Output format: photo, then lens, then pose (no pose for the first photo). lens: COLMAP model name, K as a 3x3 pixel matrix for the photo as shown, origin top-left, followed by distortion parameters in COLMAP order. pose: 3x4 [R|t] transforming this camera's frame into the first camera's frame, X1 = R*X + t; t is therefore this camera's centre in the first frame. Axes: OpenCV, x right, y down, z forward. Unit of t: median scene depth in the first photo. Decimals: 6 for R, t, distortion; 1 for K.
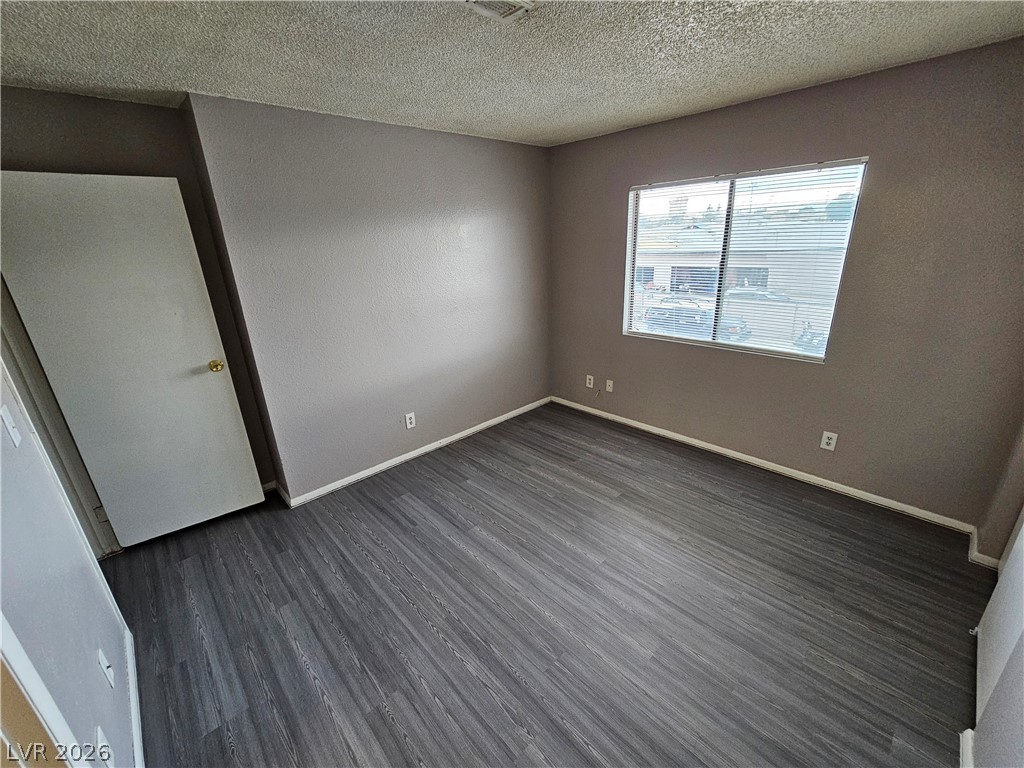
lens RADIAL K [[420.9, 0, 512.4], [0, 420.9, 381.2], [0, 0, 1]] dist [-0.006500, 0.001840]
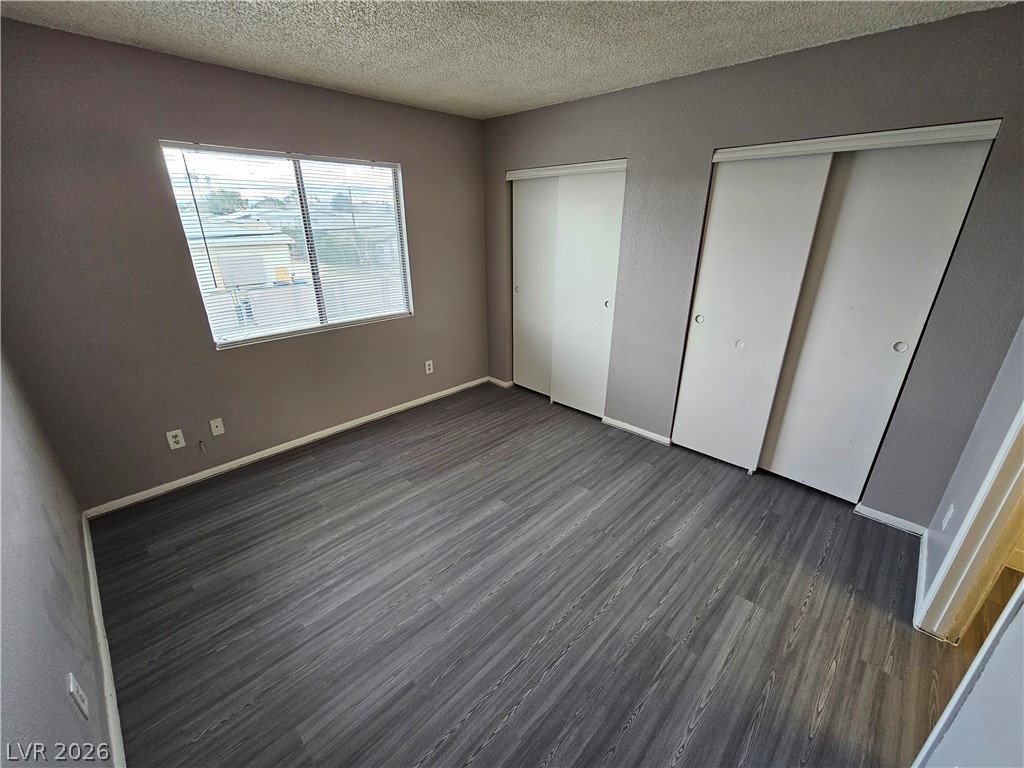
lens RADIAL K [[420.9, 0, 516.9], [0, 420.9, 379.9], [0, 0, 1]] dist [-0.006500, 0.001840]
pose [[-0.044459, -0.319393, 0.946579, -0.795813], [0.318736, 0.893461, 0.316441, -0.223066], [-0.946800, 0.315777, 0.062079, 0.820510]]
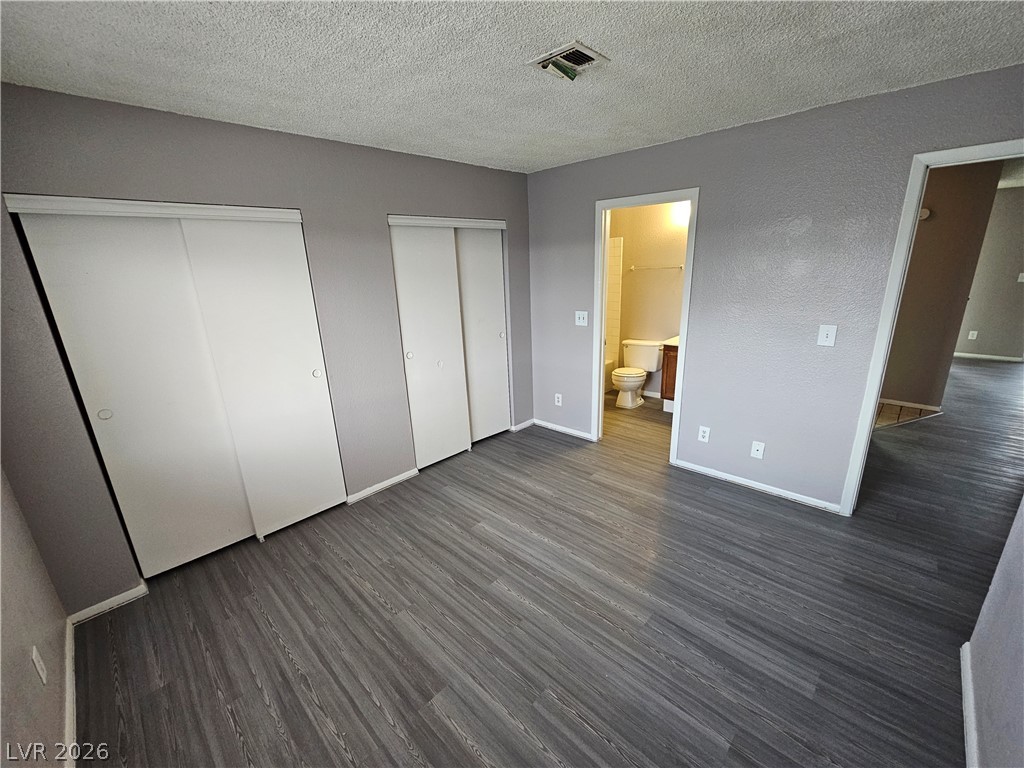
lens RADIAL K [[420.9, 0, 505.5], [0, 420.9, 384.9], [0, 0, 1]] dist [-0.006500, 0.001840]
pose [[-0.996588, 0.082424, -0.004402, 0.158315], [0.065481, 0.821949, 0.565785, -0.541300], [0.050252, 0.563566, -0.824541, 1.626772]]
